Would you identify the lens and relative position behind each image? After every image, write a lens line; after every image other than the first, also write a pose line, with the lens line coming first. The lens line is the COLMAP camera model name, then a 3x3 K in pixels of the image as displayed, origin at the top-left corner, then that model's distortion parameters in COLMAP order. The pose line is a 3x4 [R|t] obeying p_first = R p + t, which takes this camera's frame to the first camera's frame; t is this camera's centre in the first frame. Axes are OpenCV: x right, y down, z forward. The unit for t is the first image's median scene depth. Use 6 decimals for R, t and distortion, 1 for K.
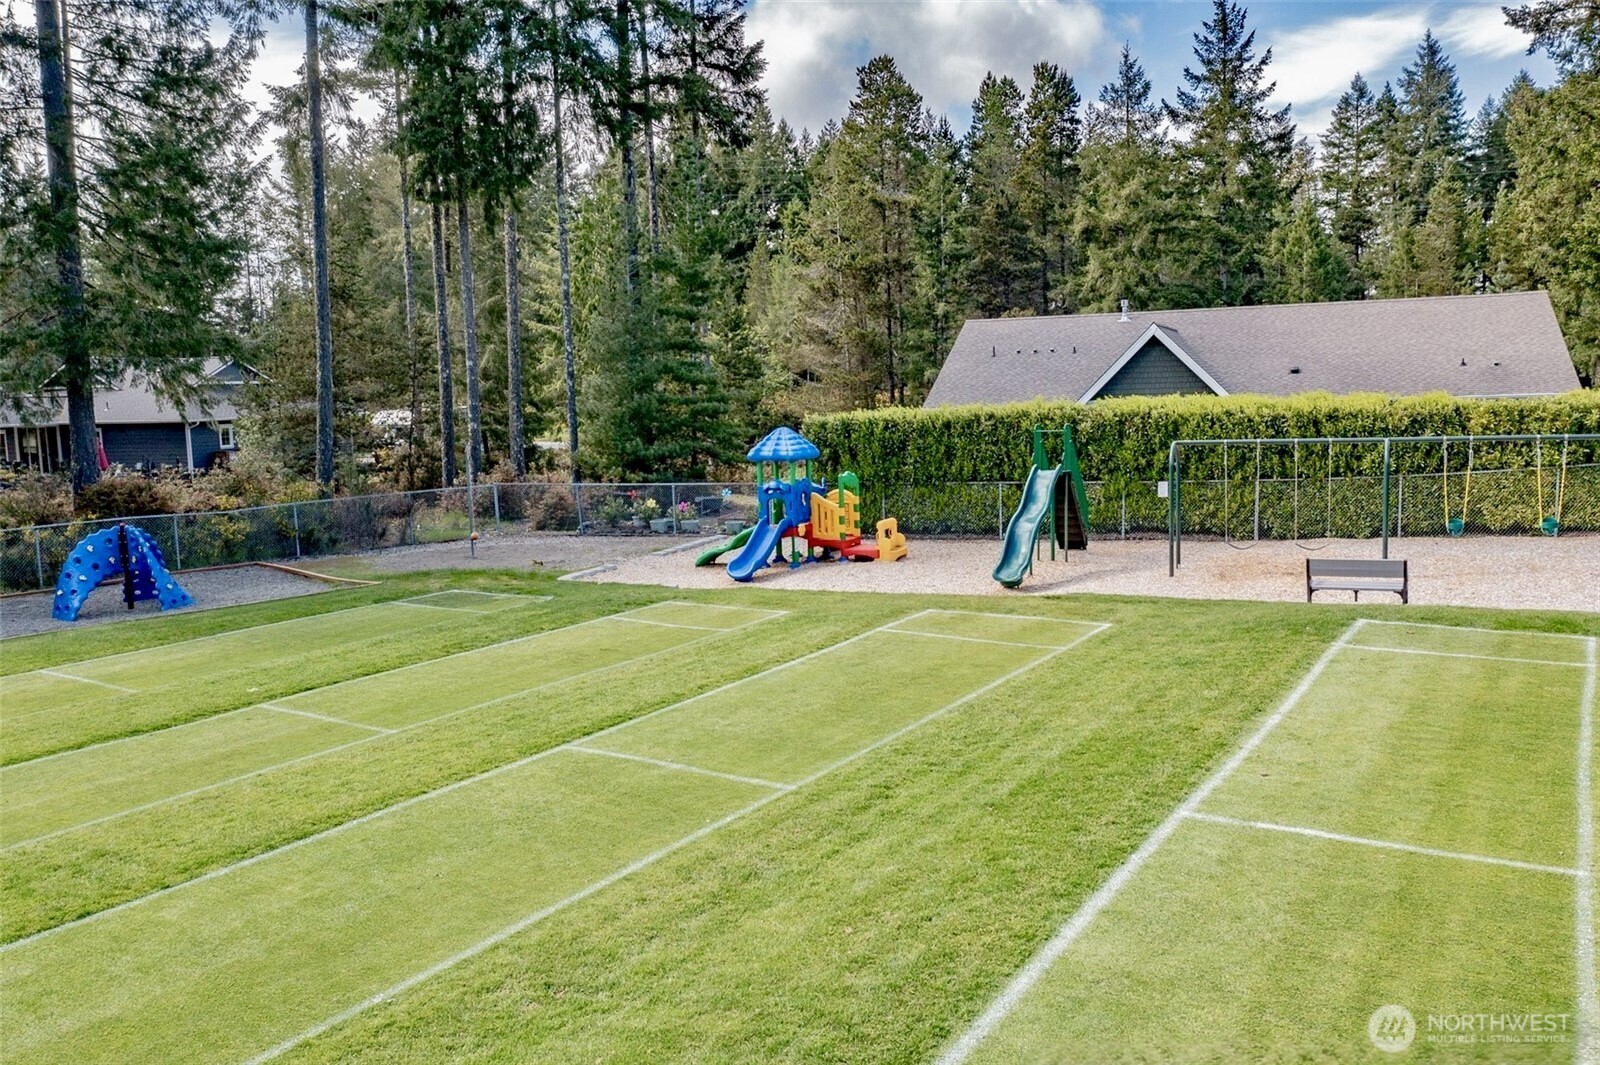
lens RADIAL K [[1262.9, 0, 791.6], [0, 1262.9, 532.7], [0, 0, 1]] dist [-0.007960, -0.001671]
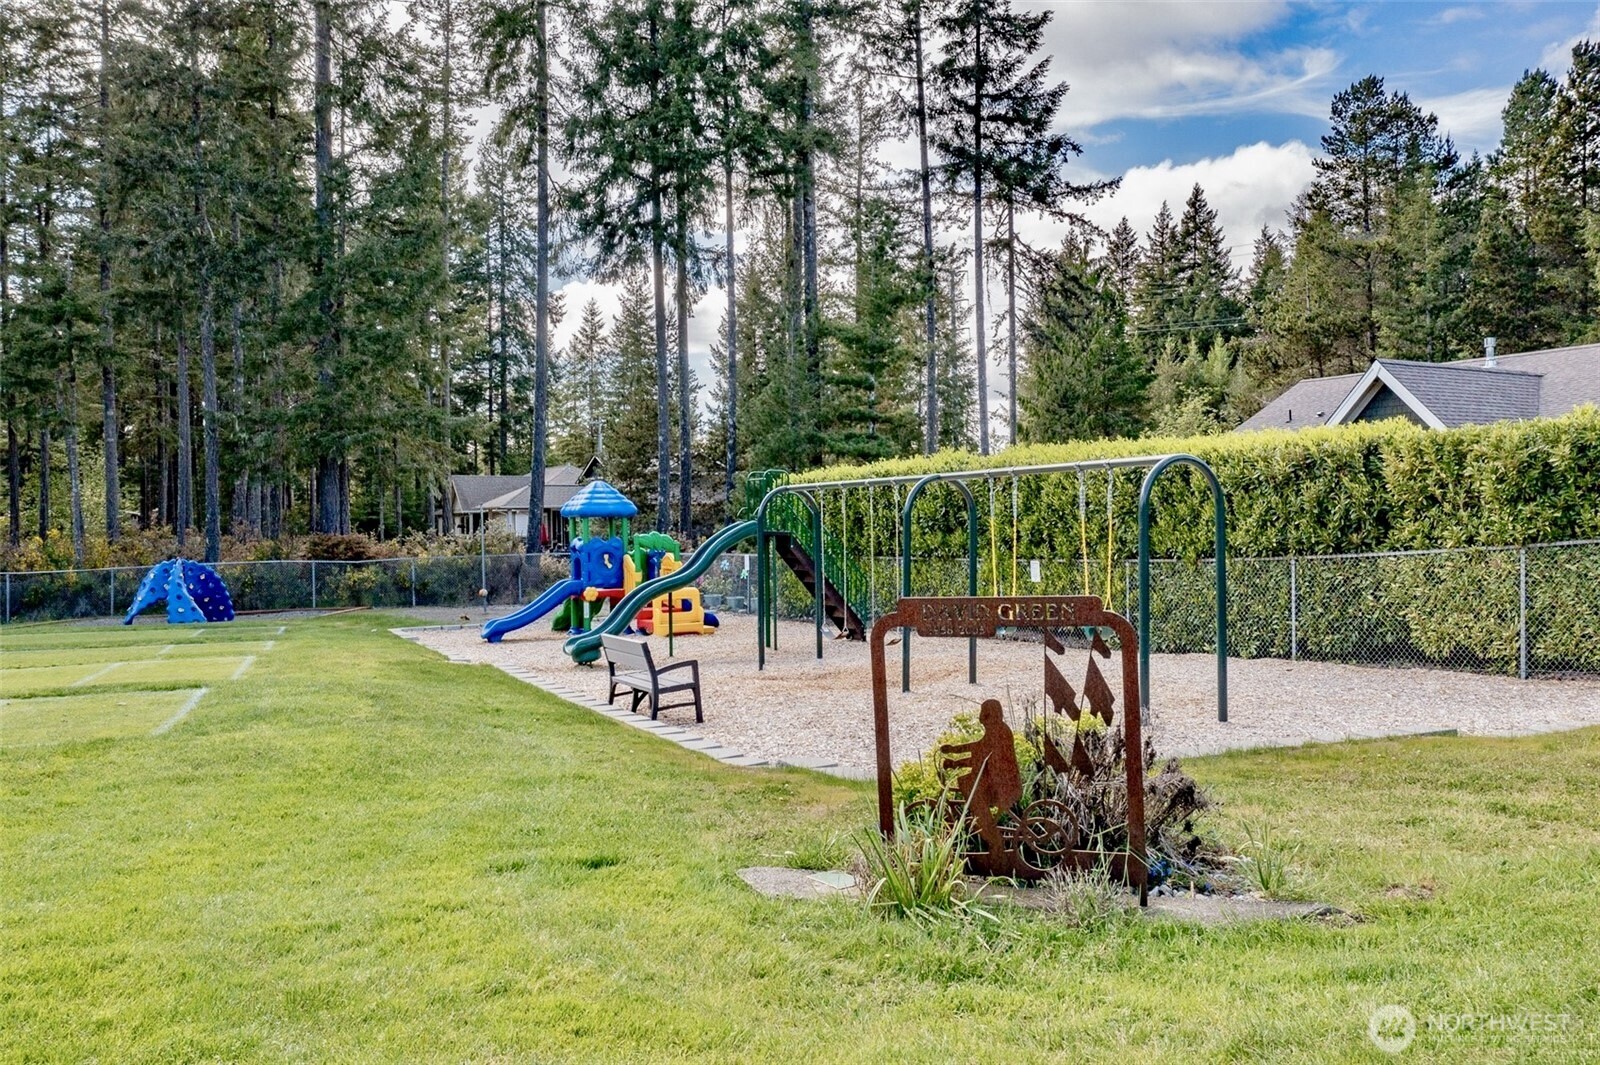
lens RADIAL K [[1262.9, 0, 791.6], [0, 1262.9, 532.7], [0, 0, 1]] dist [-0.007960, -0.001671]
pose [[0.811284, 0.019574, -0.584325, 0.650963], [-0.070081, 0.995489, -0.063954, -0.001547], [0.580437, 0.092836, 0.808996, 0.373962]]
